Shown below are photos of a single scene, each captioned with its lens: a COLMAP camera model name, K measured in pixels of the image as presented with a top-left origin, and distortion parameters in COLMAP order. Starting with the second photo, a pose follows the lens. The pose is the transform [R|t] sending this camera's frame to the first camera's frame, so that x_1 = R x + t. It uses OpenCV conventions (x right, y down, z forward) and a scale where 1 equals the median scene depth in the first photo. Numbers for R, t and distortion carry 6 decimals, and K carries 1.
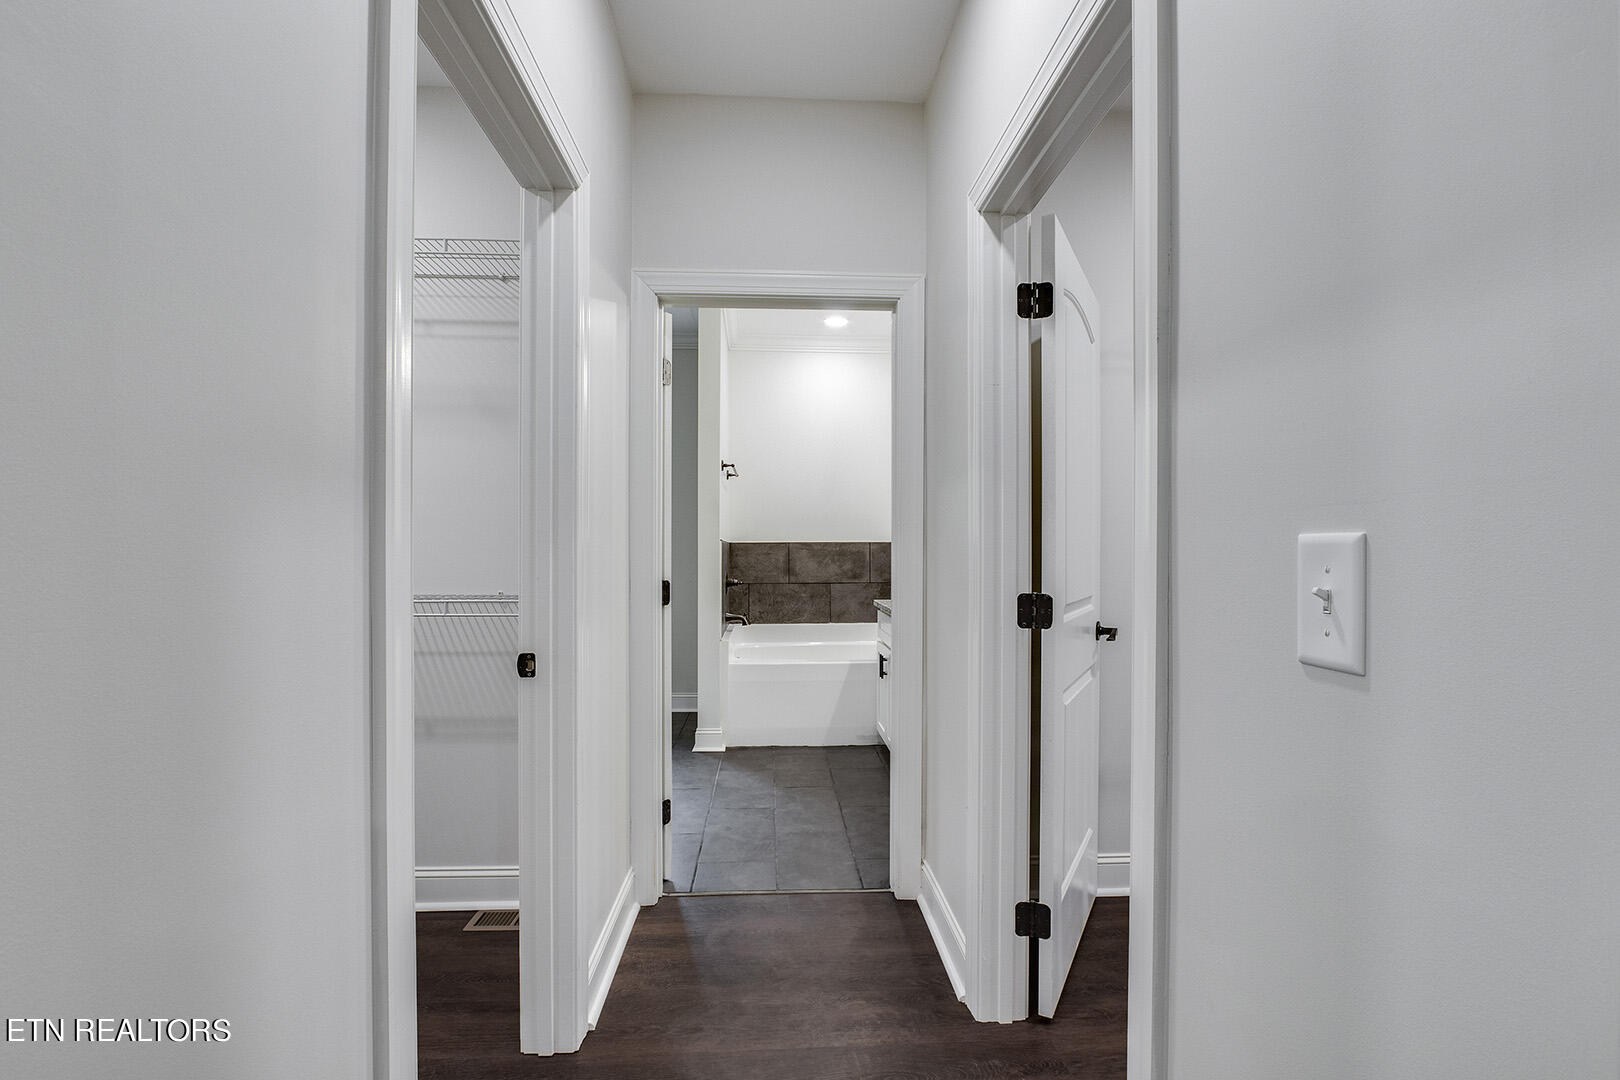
lens RADIAL K [[748.9, 0, 812.6], [0, 748.9, 552.8], [0, 0, 1]] dist [-0.020034, 0.000259]
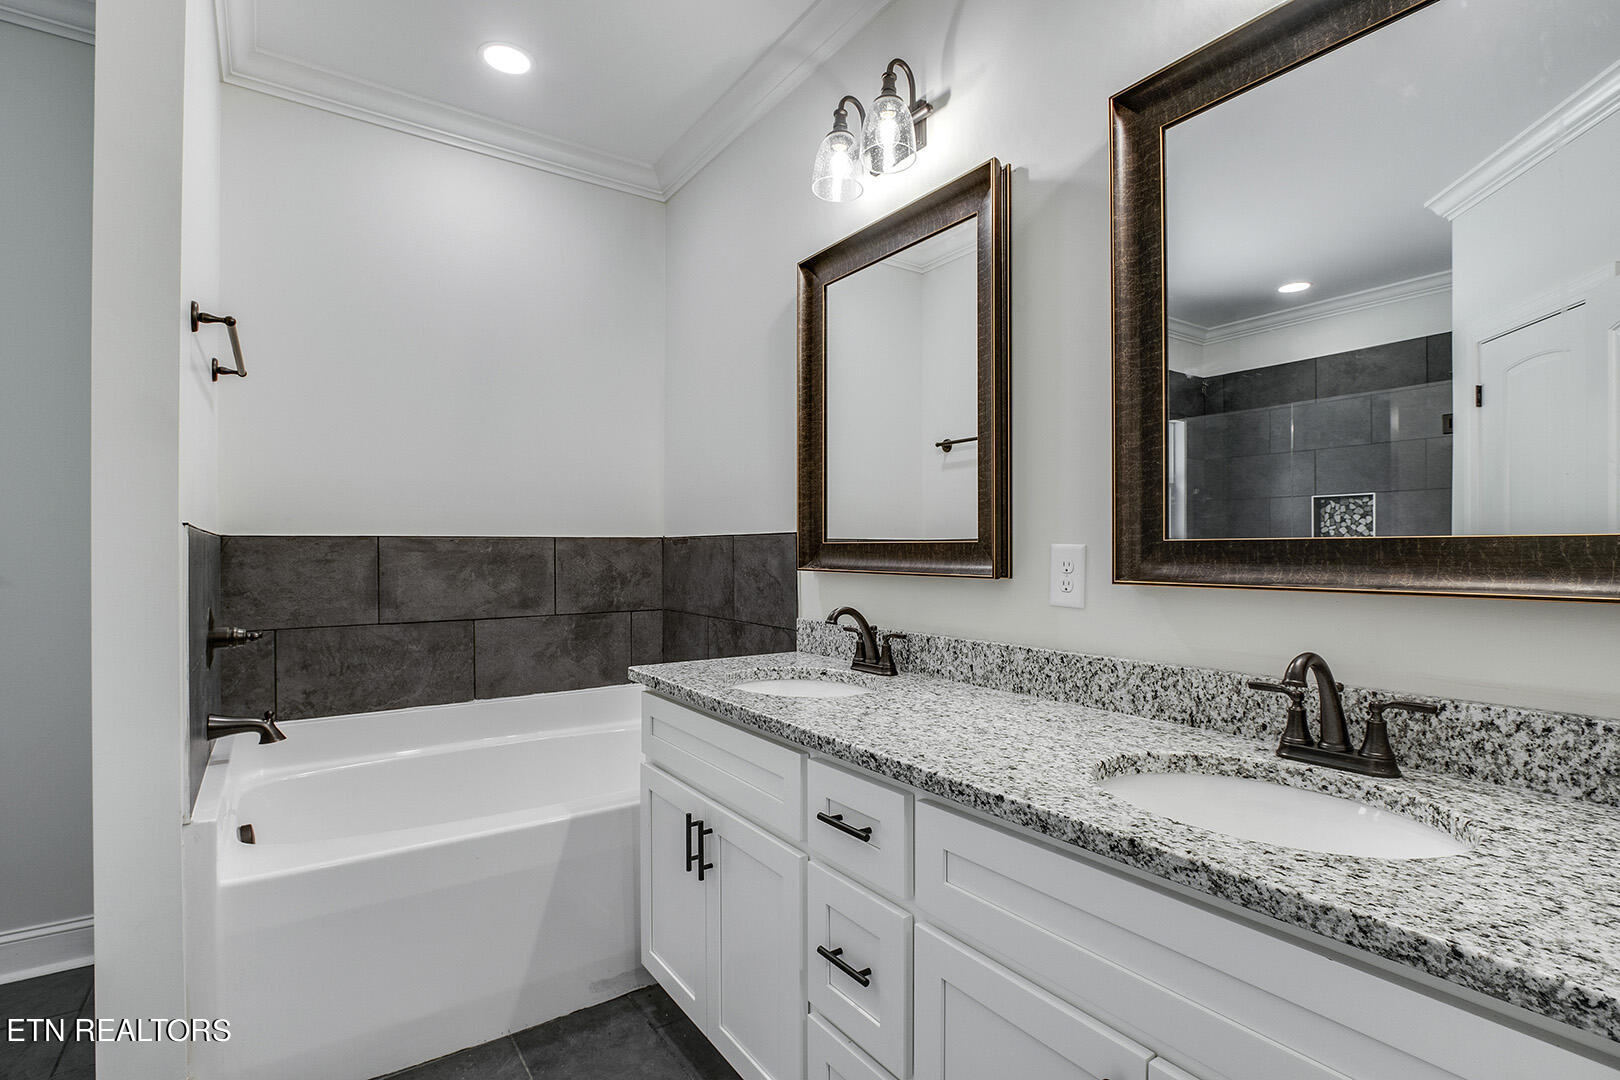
lens RADIAL K [[748.9, 0, 812.6], [0, 748.9, 552.8], [0, 0, 1]] dist [-0.020034, 0.000259]
pose [[0.848137, -0.002110, 0.529773, -0.047883], [0.000859, 0.999996, 0.002607, -0.004817], [-0.529777, -0.001757, 0.848135, 0.464629]]
